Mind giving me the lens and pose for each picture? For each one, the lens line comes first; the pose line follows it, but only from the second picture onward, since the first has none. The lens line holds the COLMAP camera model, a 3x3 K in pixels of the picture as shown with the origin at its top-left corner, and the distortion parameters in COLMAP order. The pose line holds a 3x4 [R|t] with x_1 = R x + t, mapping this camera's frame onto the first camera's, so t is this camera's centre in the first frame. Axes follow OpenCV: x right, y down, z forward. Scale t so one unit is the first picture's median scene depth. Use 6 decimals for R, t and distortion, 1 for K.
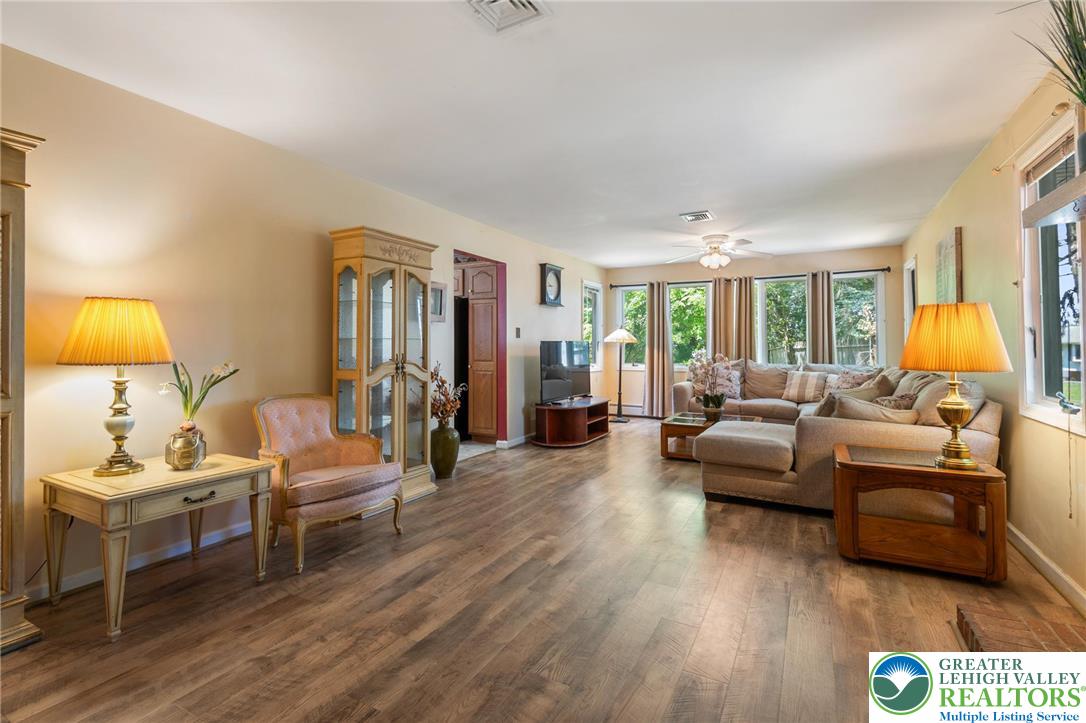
lens RADIAL K [[498.5, 0, 566.4], [0, 498.5, 343.4], [0, 0, 1]] dist [0.000821, -0.000044]
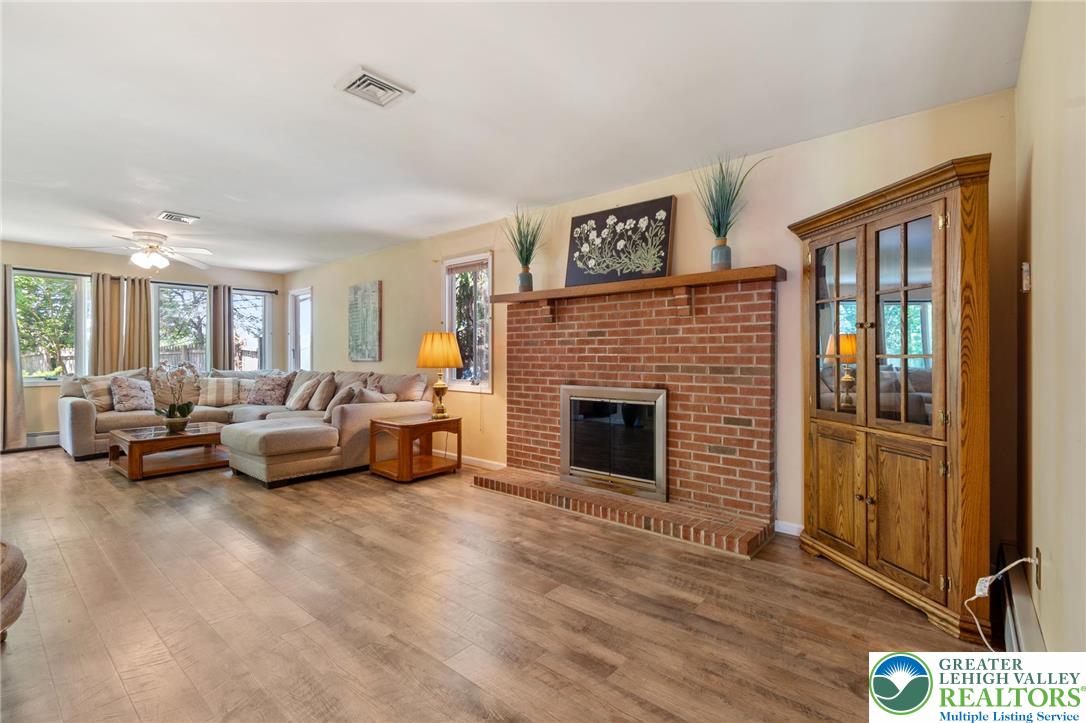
lens RADIAL K [[494.9, 0, 542.1], [0, 494.9, 359.4], [0, 0, 1]] dist [0.002454, -0.000142]
pose [[0.211371, -0.006937, 0.977381, -0.801414], [-0.008479, 0.999924, 0.008930, 0.002816], [-0.977369, -0.010175, 0.211296, 0.179562]]
